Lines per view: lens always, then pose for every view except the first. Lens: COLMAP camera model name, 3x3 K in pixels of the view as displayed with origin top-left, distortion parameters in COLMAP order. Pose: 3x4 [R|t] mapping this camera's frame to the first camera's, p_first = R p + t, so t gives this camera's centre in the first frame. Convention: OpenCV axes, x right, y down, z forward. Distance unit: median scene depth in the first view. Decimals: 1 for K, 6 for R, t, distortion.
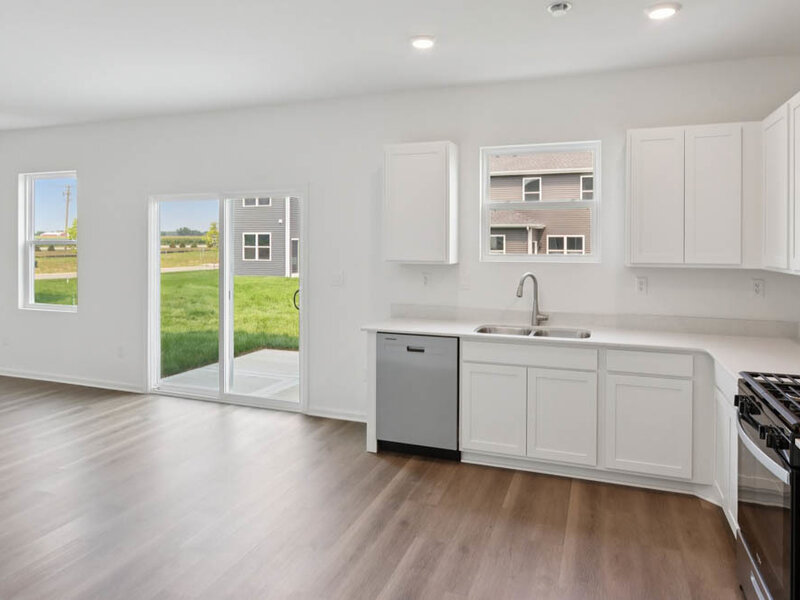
lens RADIAL K [[550.3, 0, 403.3], [0, 550.3, 257.4], [0, 0, 1]] dist [-0.007689, 0.000955]
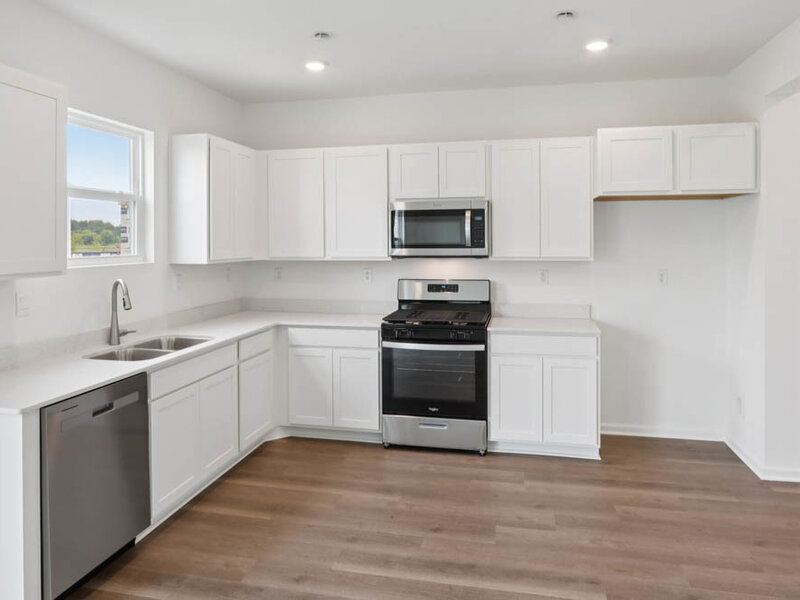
lens RADIAL K [[557.6, 0, 398.5], [0, 557.6, 240.5], [0, 0, 1]] dist [-0.005838, 0.000394]
pose [[-0.142932, 0.002993, 0.989728, -0.797605], [0.035639, 0.999362, 0.002125, -0.018348], [-0.989091, 0.035577, -0.142948, 0.900327]]
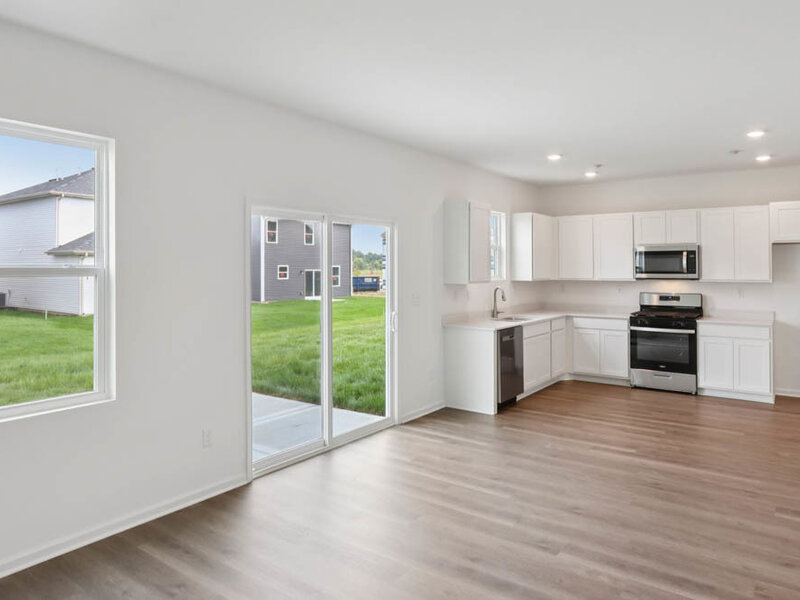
lens RADIAL K [[550.3, 0, 403.3], [0, 550.3, 257.4], [0, 0, 1]] dist [-0.007689, 0.000955]
pose [[0.257462, 0.021116, 0.966058, -1.417022], [0.029375, 0.999128, -0.029668, -0.022012], [-0.965842, 0.036016, 0.256618, 0.993641]]
